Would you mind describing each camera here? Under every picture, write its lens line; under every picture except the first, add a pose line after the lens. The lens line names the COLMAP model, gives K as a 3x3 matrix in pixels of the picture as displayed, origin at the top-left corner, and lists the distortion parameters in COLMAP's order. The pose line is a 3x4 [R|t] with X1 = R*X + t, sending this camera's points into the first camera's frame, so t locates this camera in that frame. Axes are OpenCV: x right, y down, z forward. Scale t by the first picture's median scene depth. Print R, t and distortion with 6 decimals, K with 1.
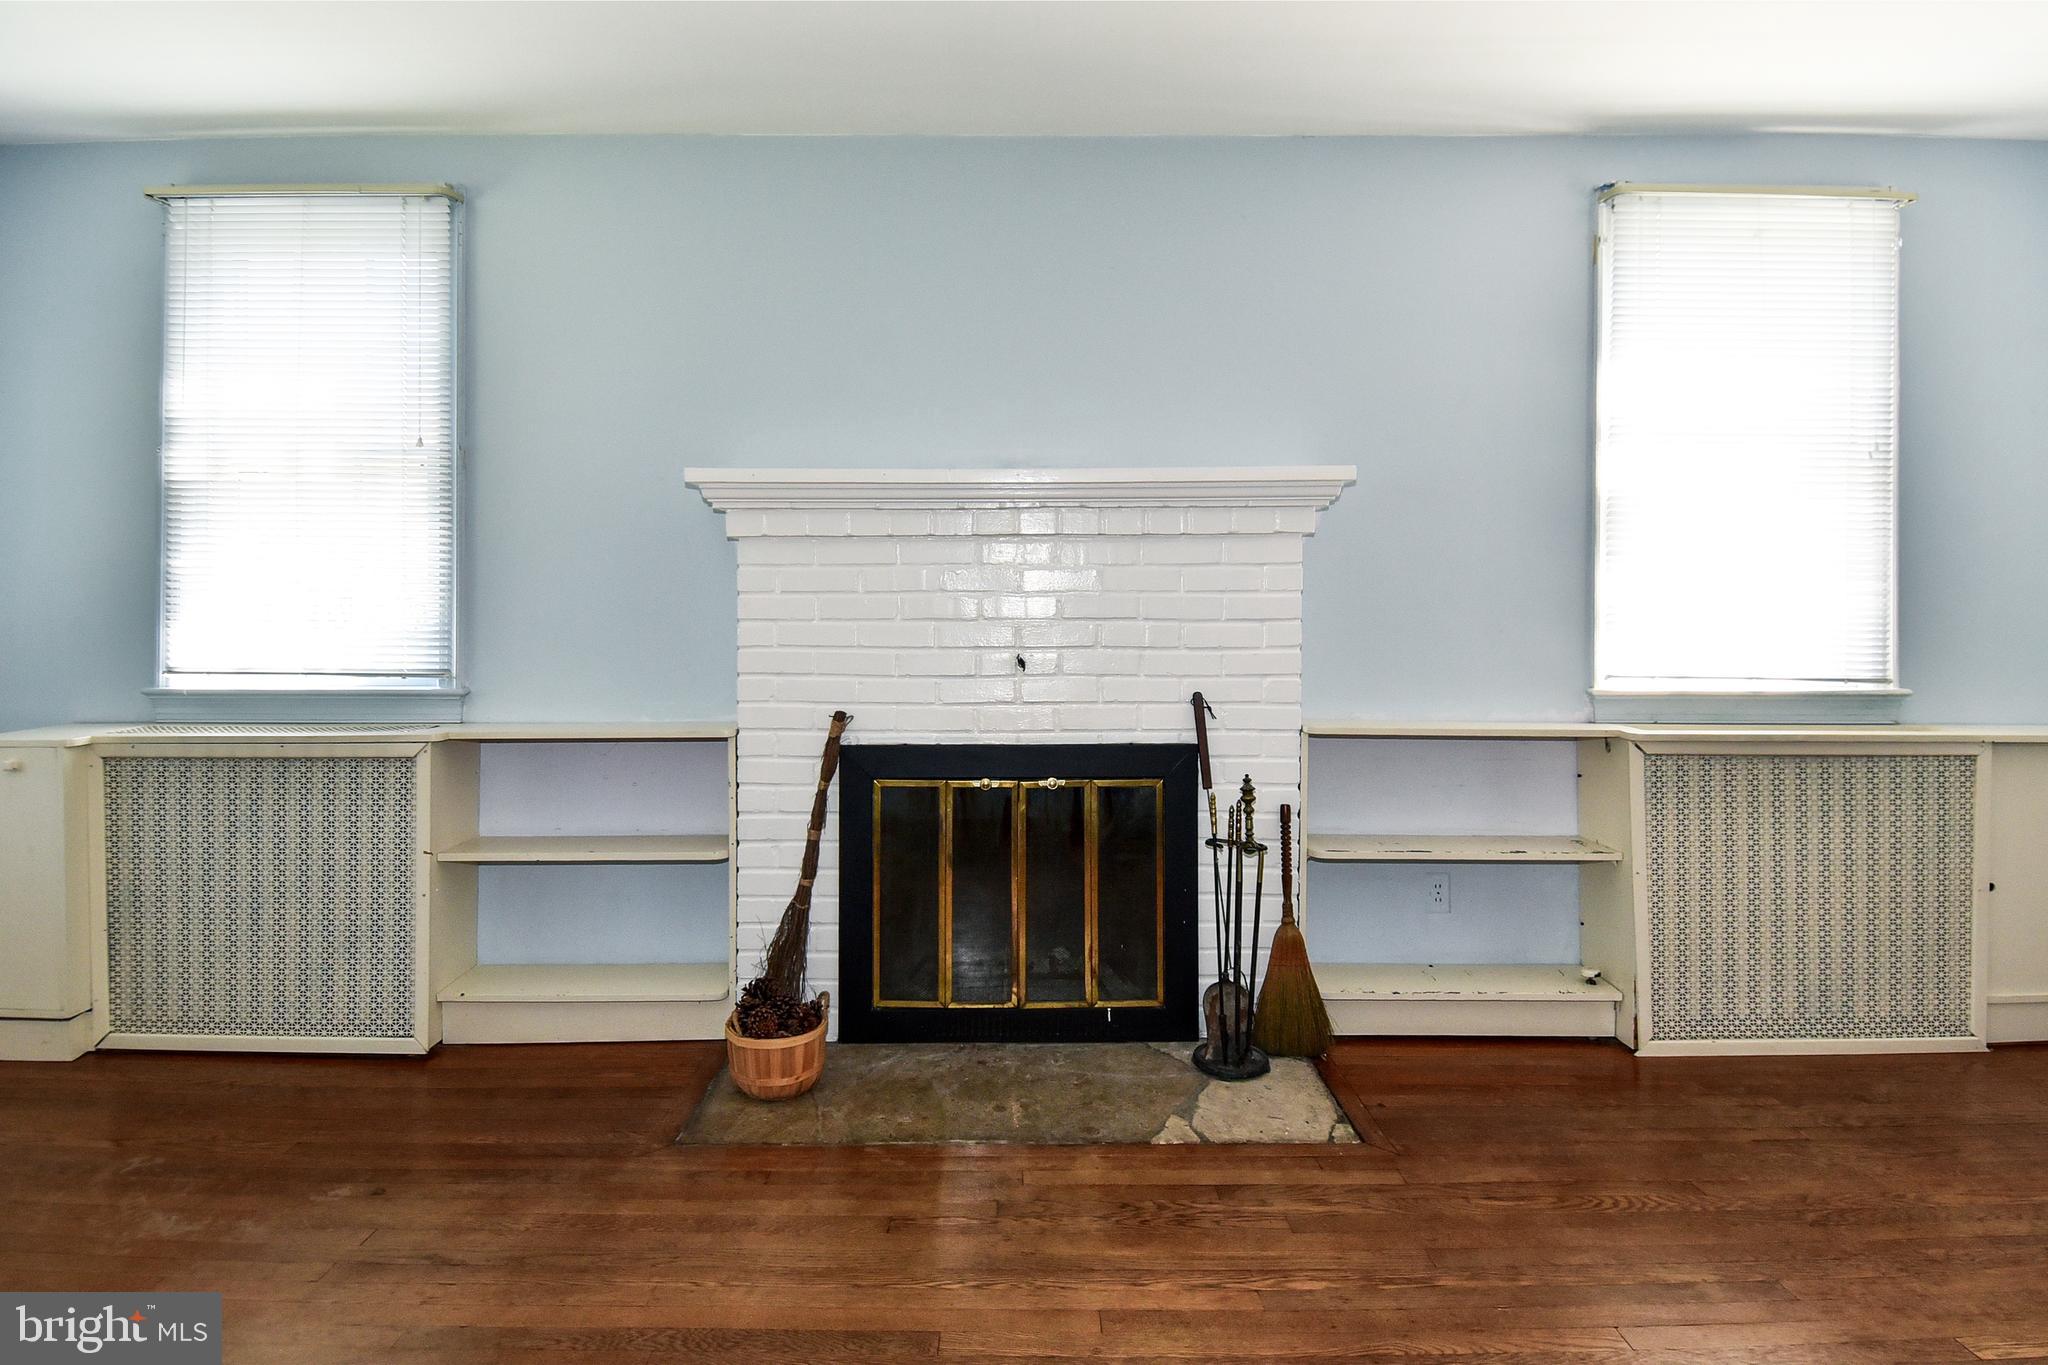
lens RADIAL K [[1098.7, 0, 999.4], [0, 1098.7, 637.2], [0, 0, 1]] dist [0.029669, -0.023382]
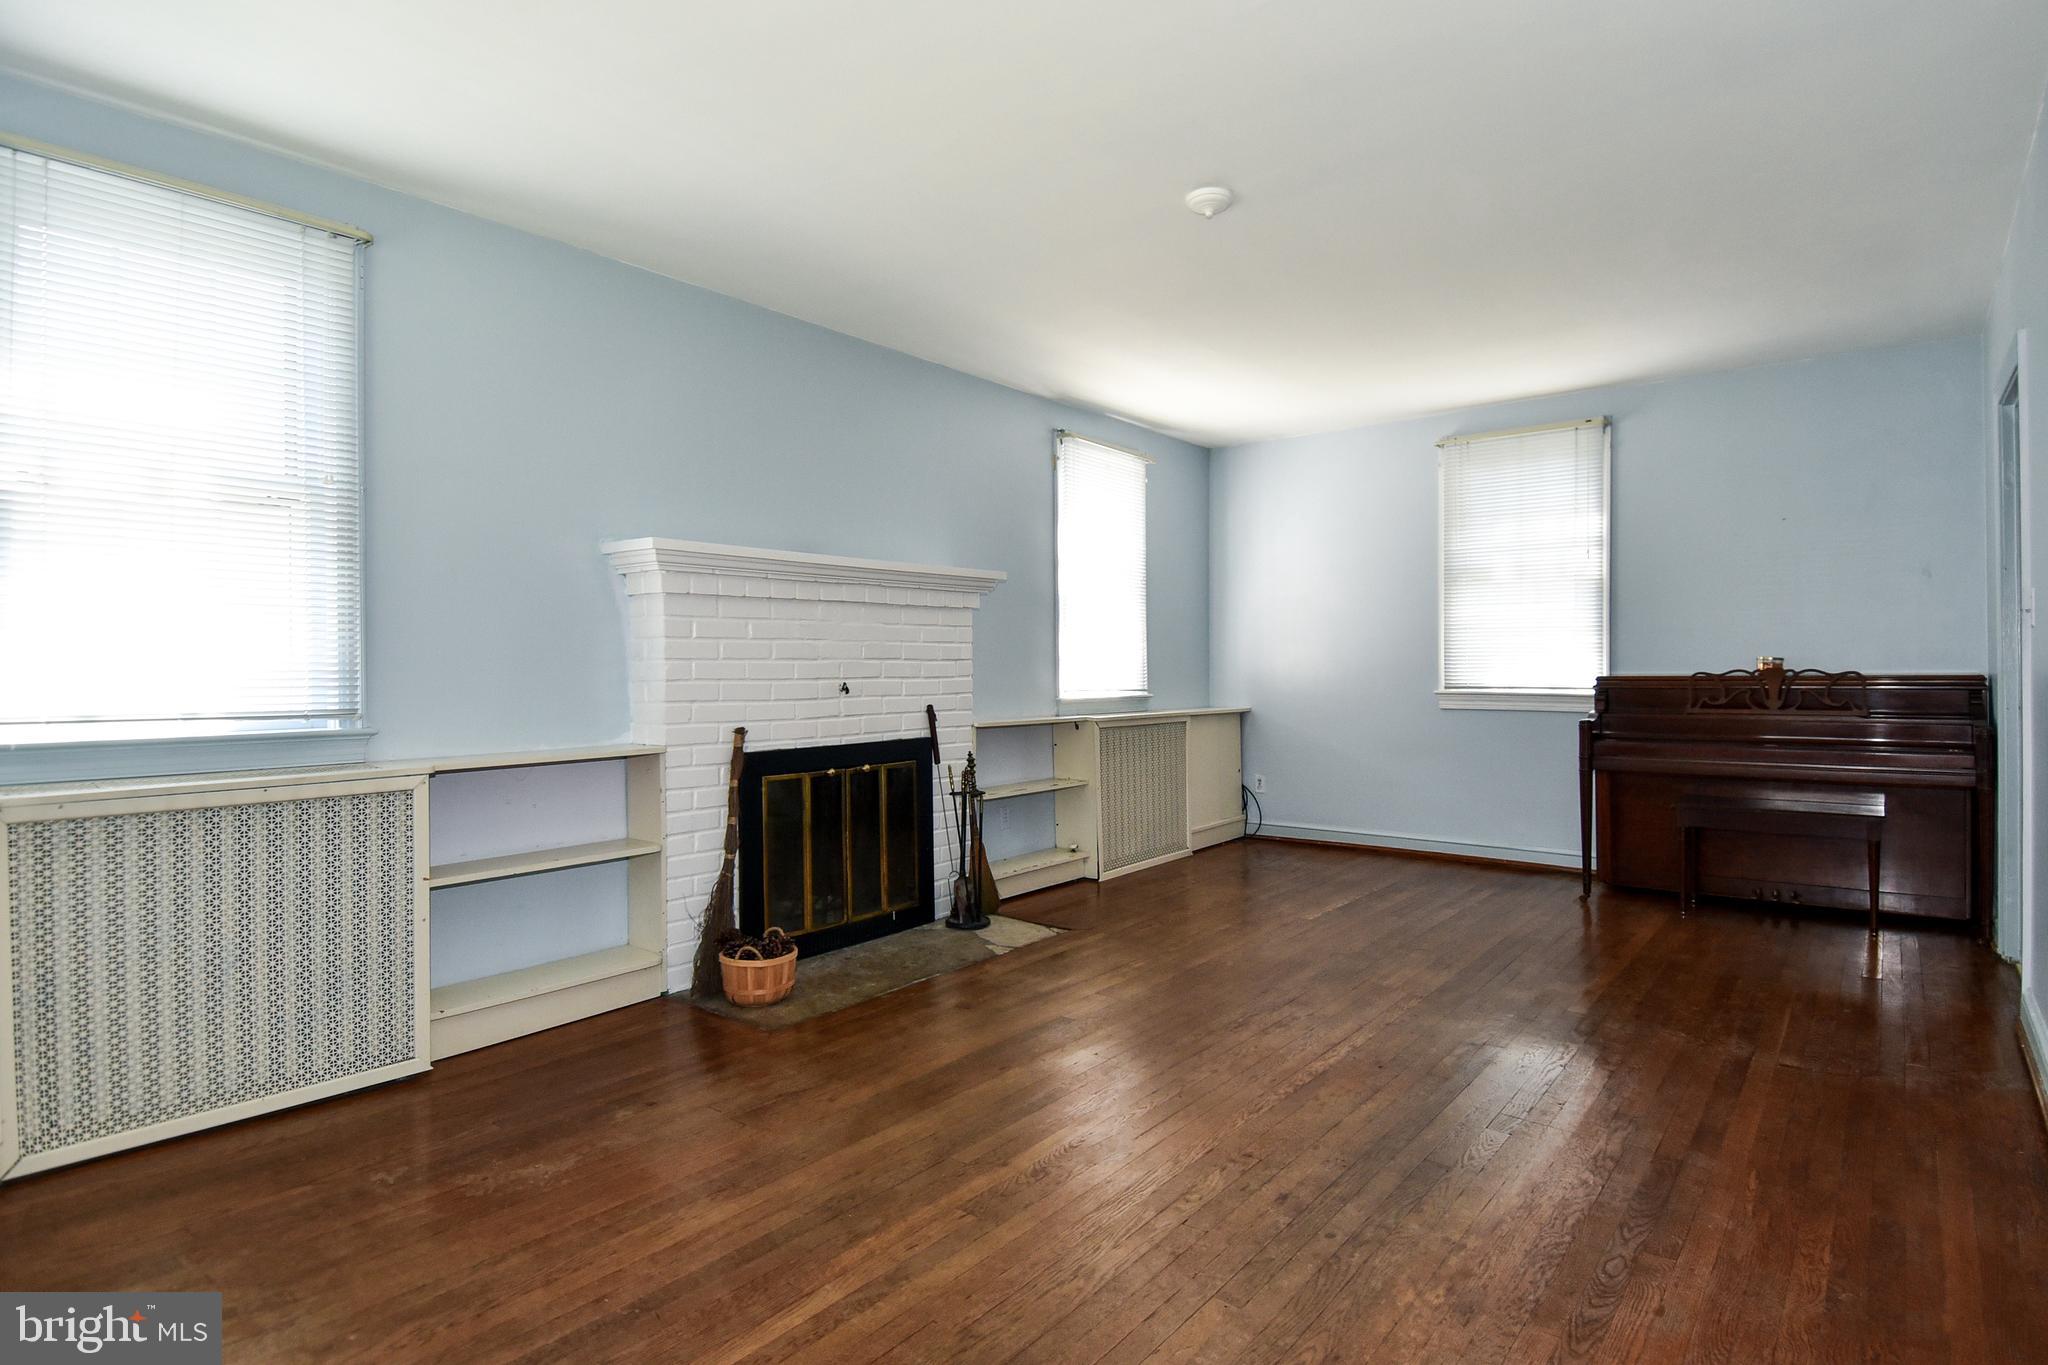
lens RADIAL K [[1098.7, 0, 1037.0], [0, 1098.7, 671.9], [0, 0, 1]] dist [0.029669, -0.023382]
pose [[0.613469, -0.006857, 0.789689, -0.991852], [0.020713, 0.999758, -0.007410, 0.017345], [-0.789447, 0.020903, 0.613463, -0.109391]]
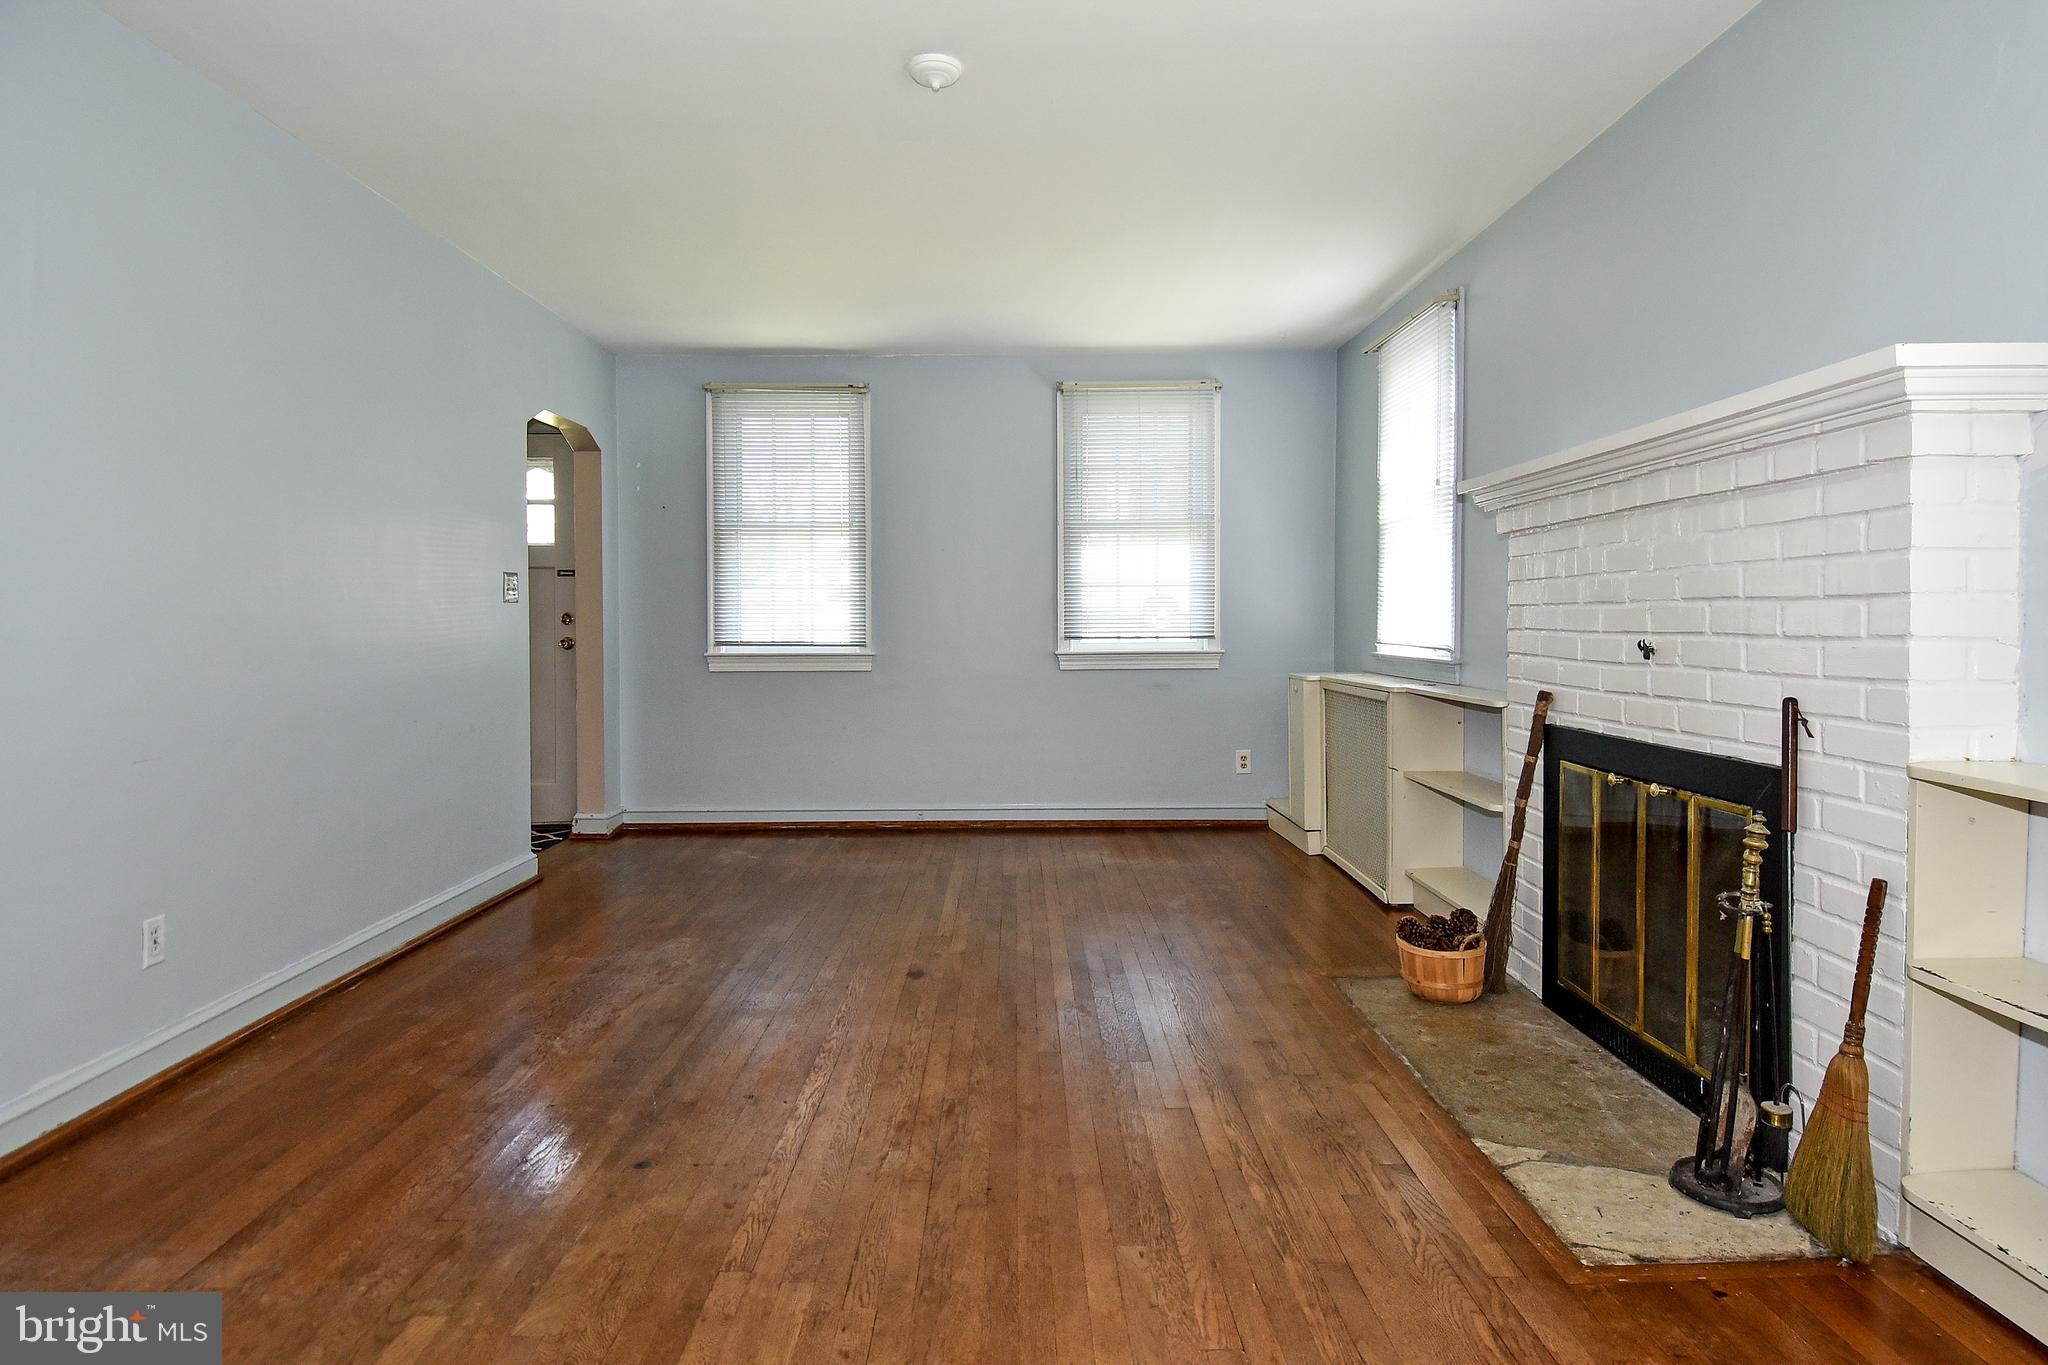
lens RADIAL K [[1098.7, 0, 1020.5], [0, 1098.7, 621.2], [0, 0, 1]] dist [0.029669, -0.023382]
pose [[0.011327, 0.003159, -0.999931, 0.913097], [-0.010392, 0.999941, 0.003041, 0.002170], [0.999882, 0.010357, 0.011359, 0.483196]]
